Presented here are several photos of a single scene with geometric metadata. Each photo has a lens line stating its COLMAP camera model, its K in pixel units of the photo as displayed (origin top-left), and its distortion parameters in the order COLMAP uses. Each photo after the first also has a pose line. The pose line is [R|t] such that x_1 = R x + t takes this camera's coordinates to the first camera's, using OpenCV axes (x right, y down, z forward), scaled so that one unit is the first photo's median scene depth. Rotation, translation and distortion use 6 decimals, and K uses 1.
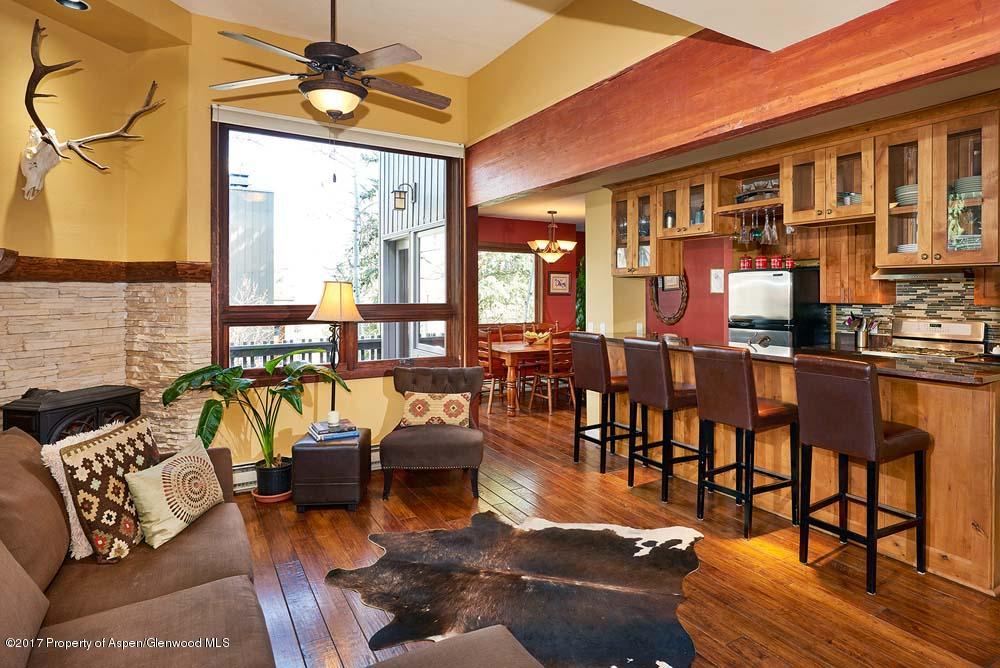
lens RADIAL K [[570.8, 0, 505.7], [0, 570.8, 293.7], [0, 0, 1]] dist [-0.000417, 0.000304]
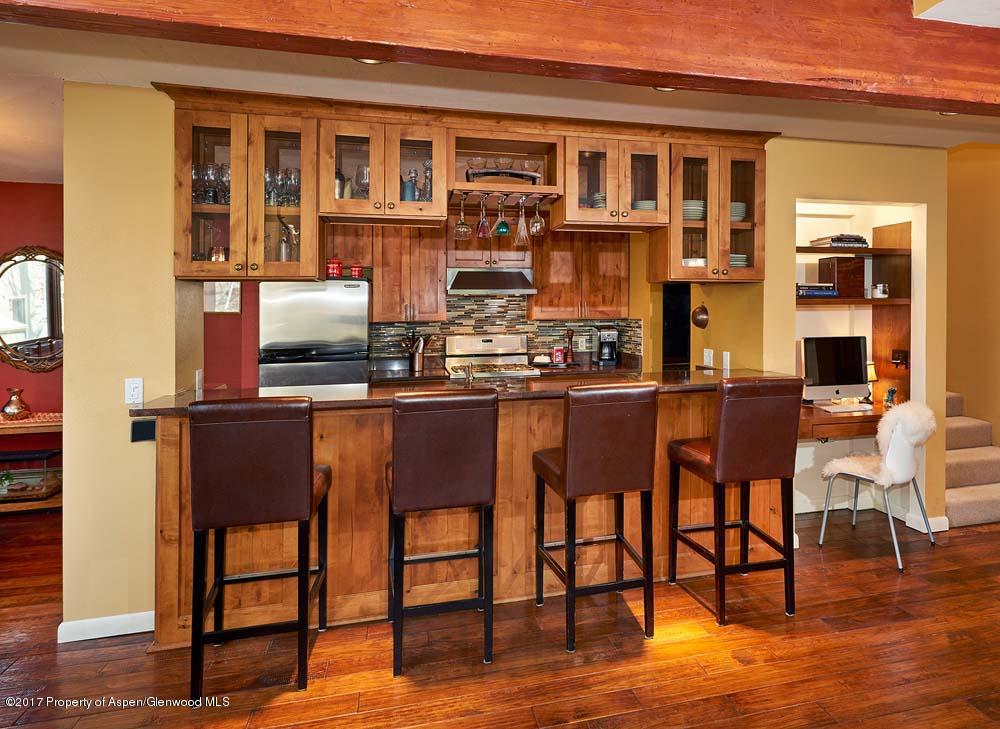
lens RADIAL K [[607.1, 0, 505.9], [0, 607.1, 306.4], [0, 0, 1]] dist [0.000022, 0.000286]
pose [[0.251893, -0.001168, 0.967754, -0.345064], [0.013769, 0.999902, -0.002377, -0.002639], [-0.967657, 0.013924, 0.251885, 0.858422]]
